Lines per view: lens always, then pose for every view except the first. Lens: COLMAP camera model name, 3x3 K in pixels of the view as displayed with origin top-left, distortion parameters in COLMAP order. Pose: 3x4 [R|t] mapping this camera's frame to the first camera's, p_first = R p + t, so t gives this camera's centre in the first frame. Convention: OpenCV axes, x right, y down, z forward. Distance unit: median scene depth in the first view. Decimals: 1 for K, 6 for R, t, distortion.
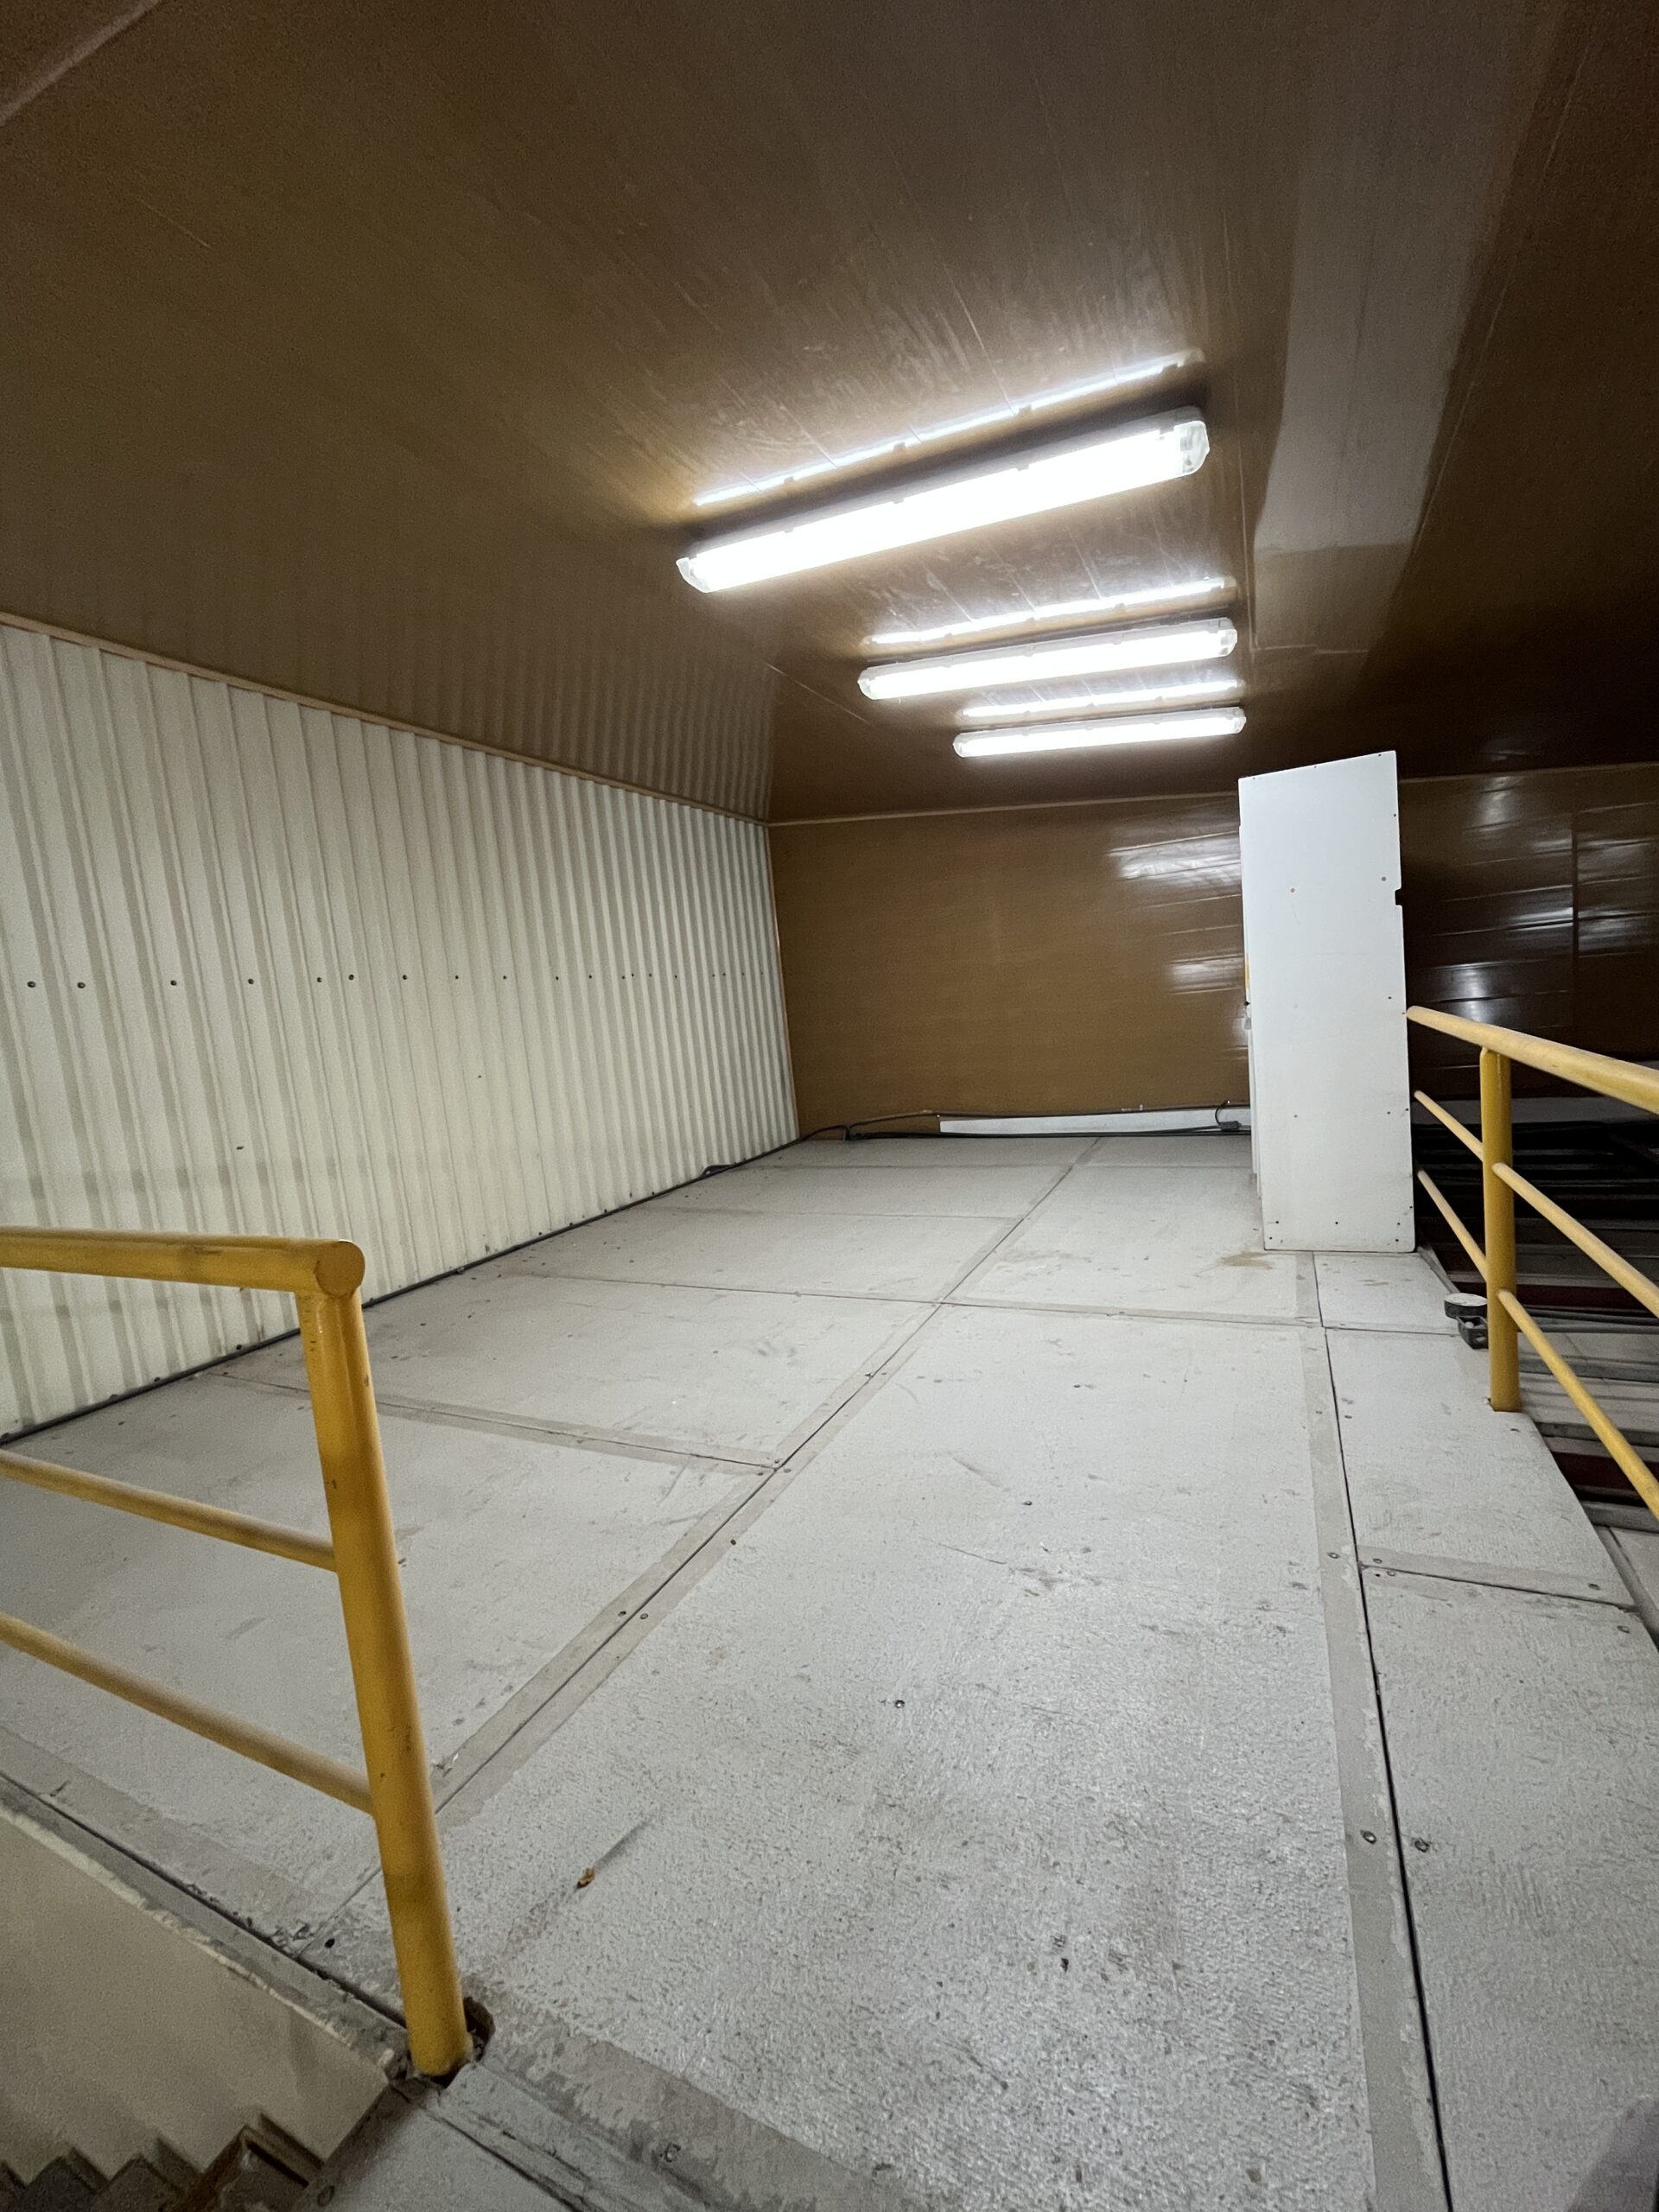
lens RADIAL K [[899.4, 0, 834.1], [0, 899.4, 1106.0], [0, 0, 1]] dist [-0.009412, -0.000325]
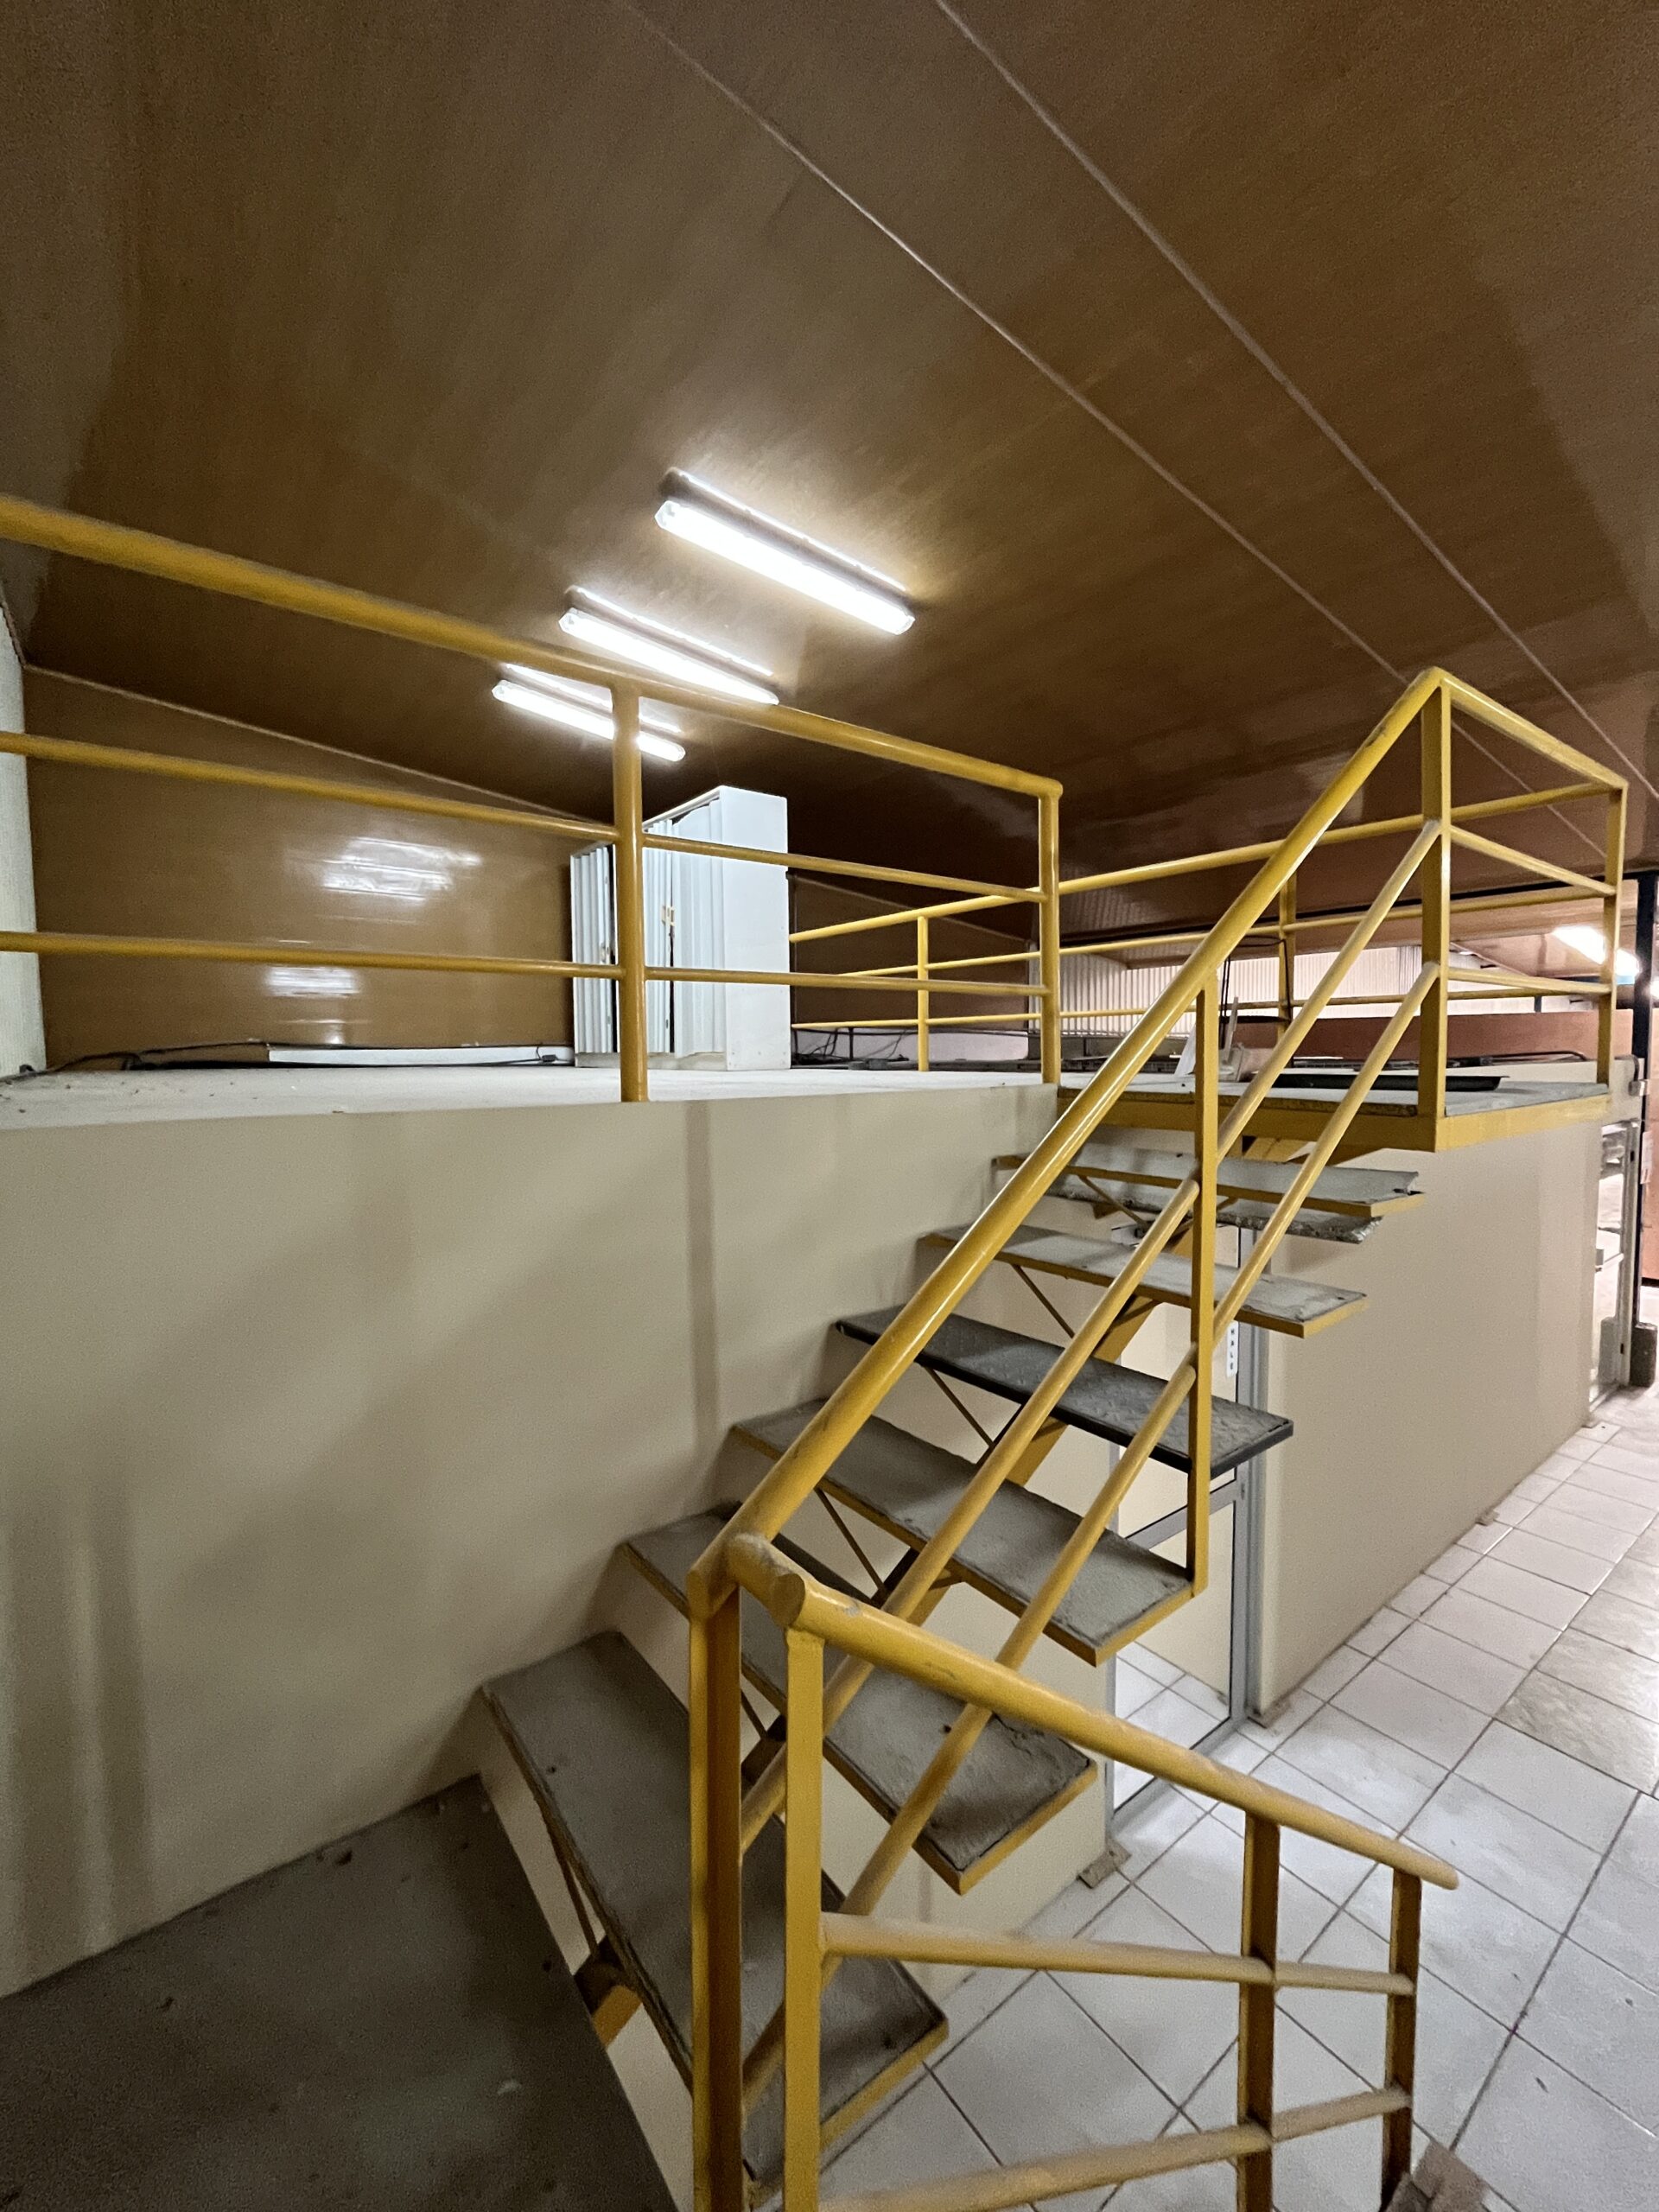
lens RADIAL K [[899.4, 0, 825.9], [0, 899.4, 1098.2], [0, 0, 1]] dist [-0.009412, -0.000325]
pose [[0.454470, 0.047732, 0.889482, -0.514143], [0.060109, 0.994644, -0.084088, 0.206682], [-0.888732, 0.091681, 0.449166, 0.064895]]
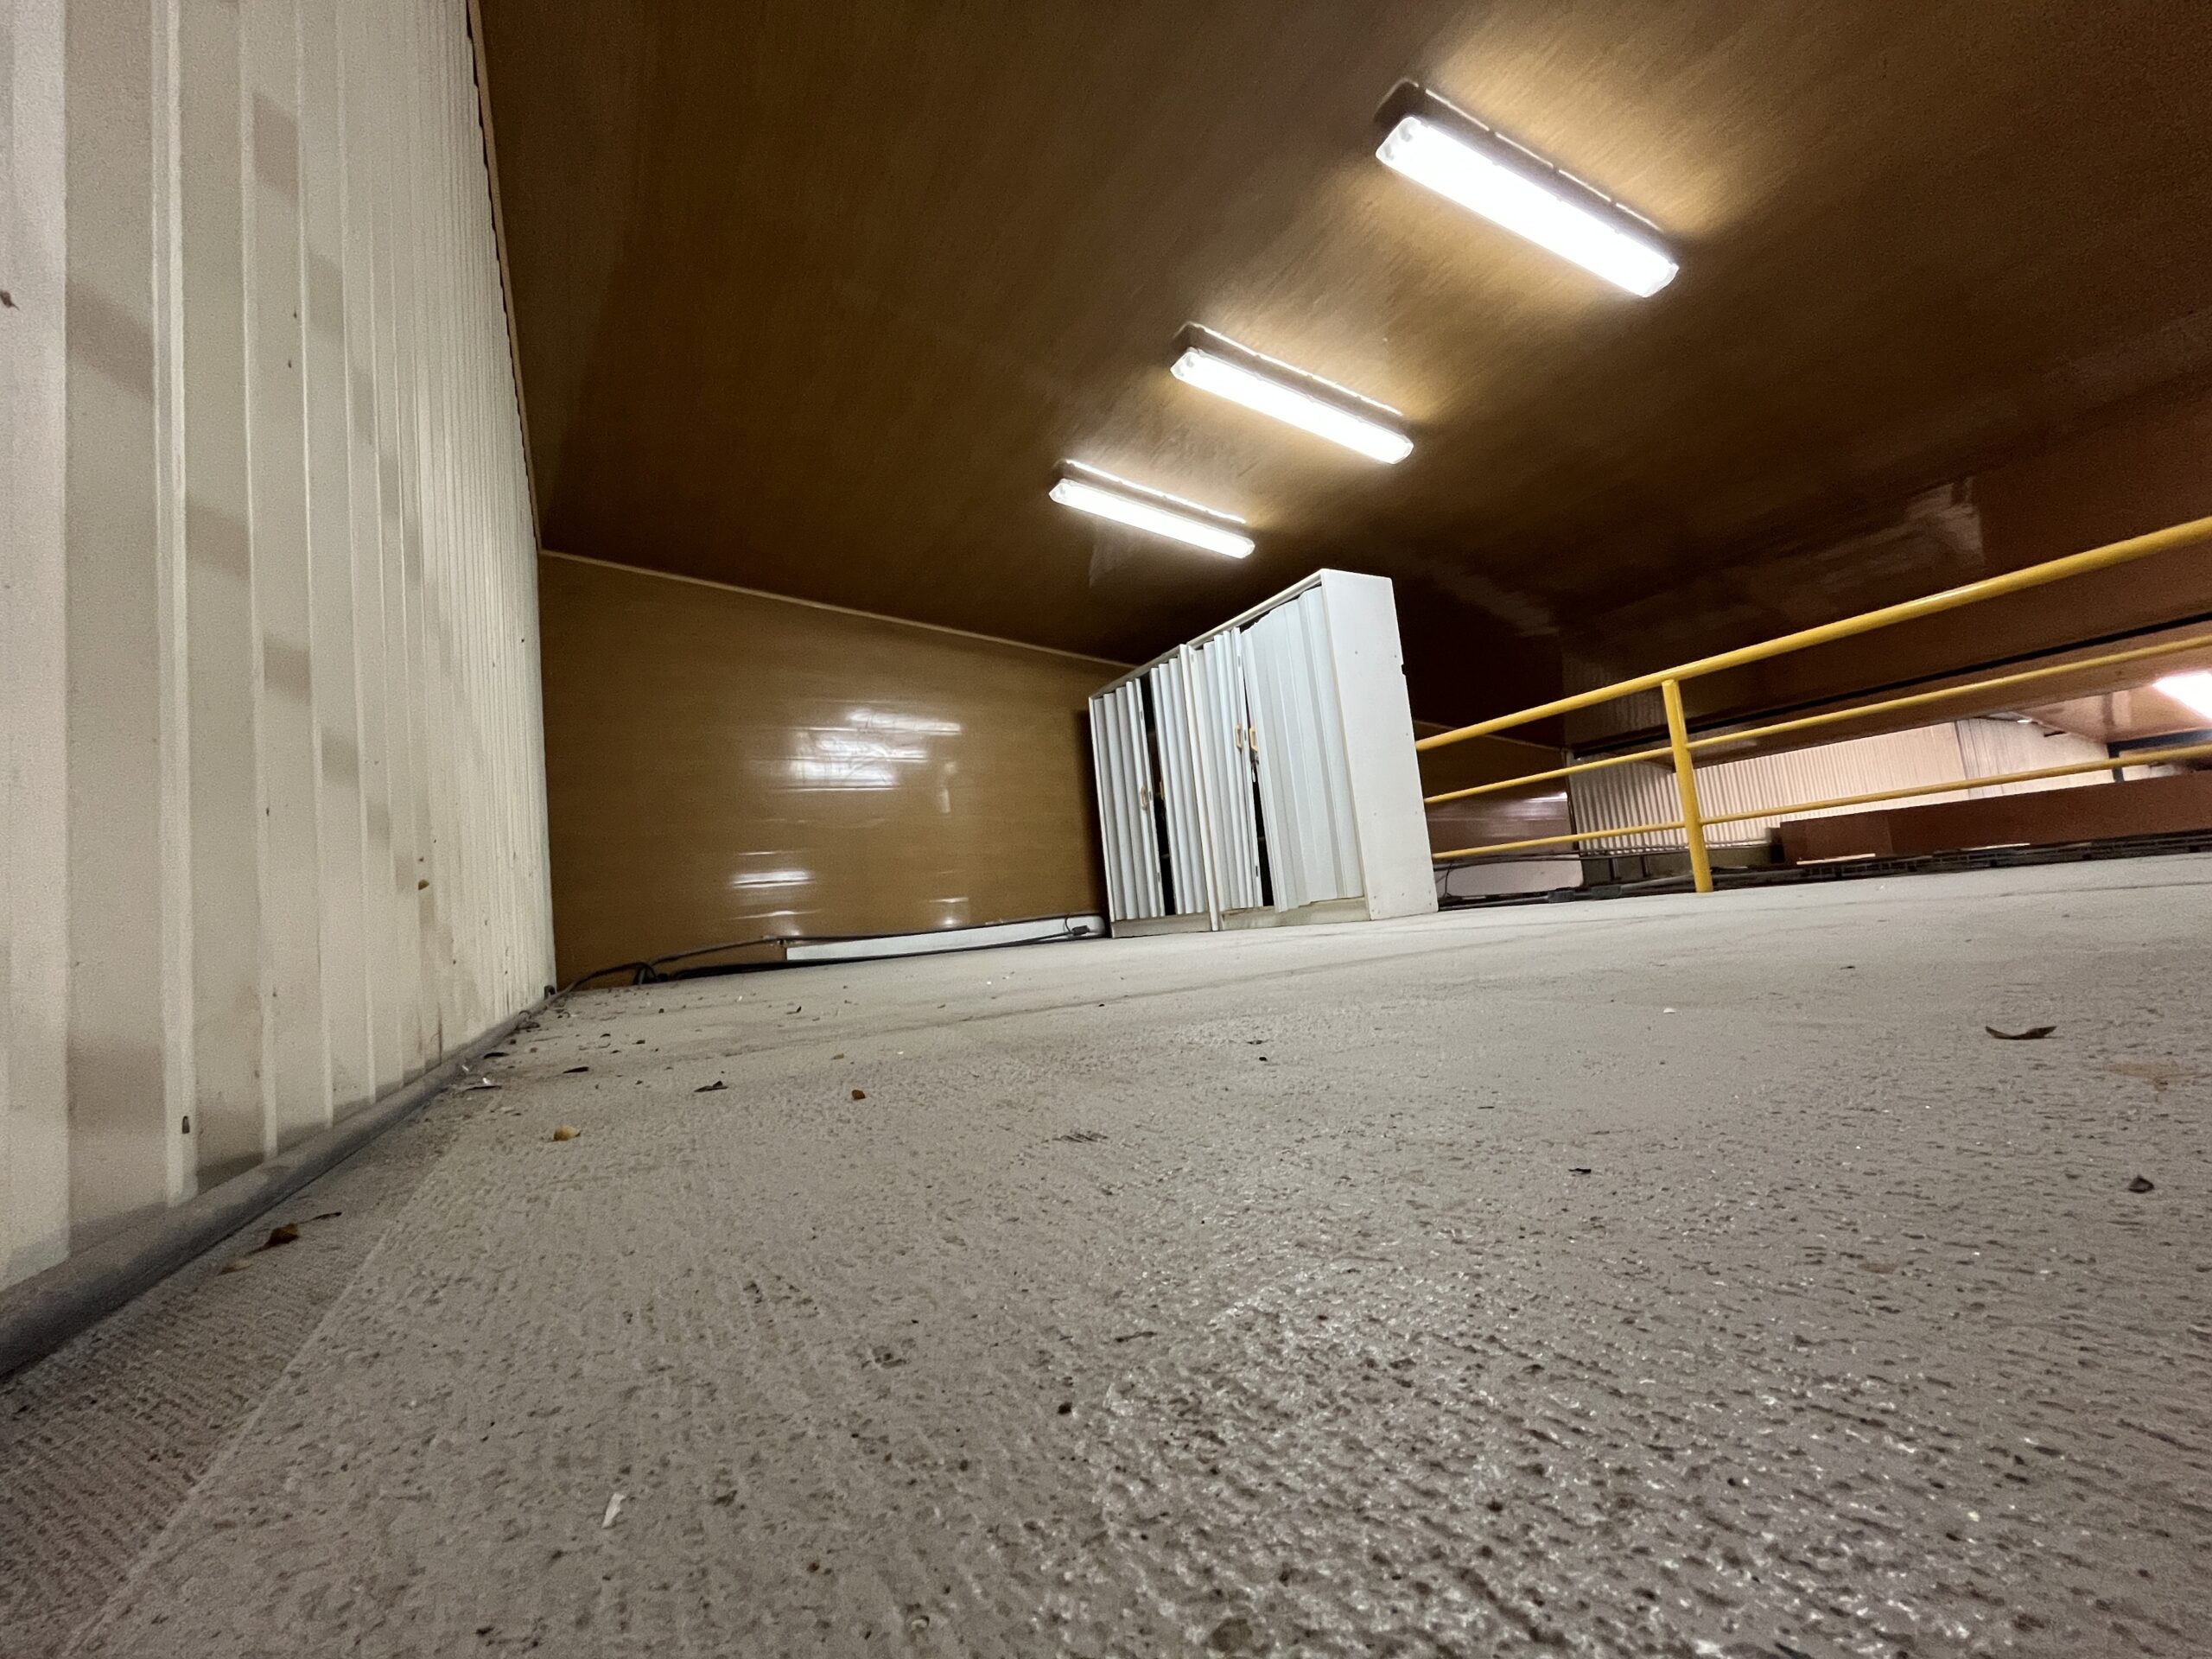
lens RADIAL K [[899.4, 0, 1097.1], [0, 899.4, 836.3], [0, 0, 1]] dist [-0.009412, -0.000325]
pose [[0.575709, 0.121842, 0.808526, -0.442925], [0.131003, 0.962316, -0.238298, 0.171334], [-0.807092, 0.243110, 0.538052, 0.350765]]
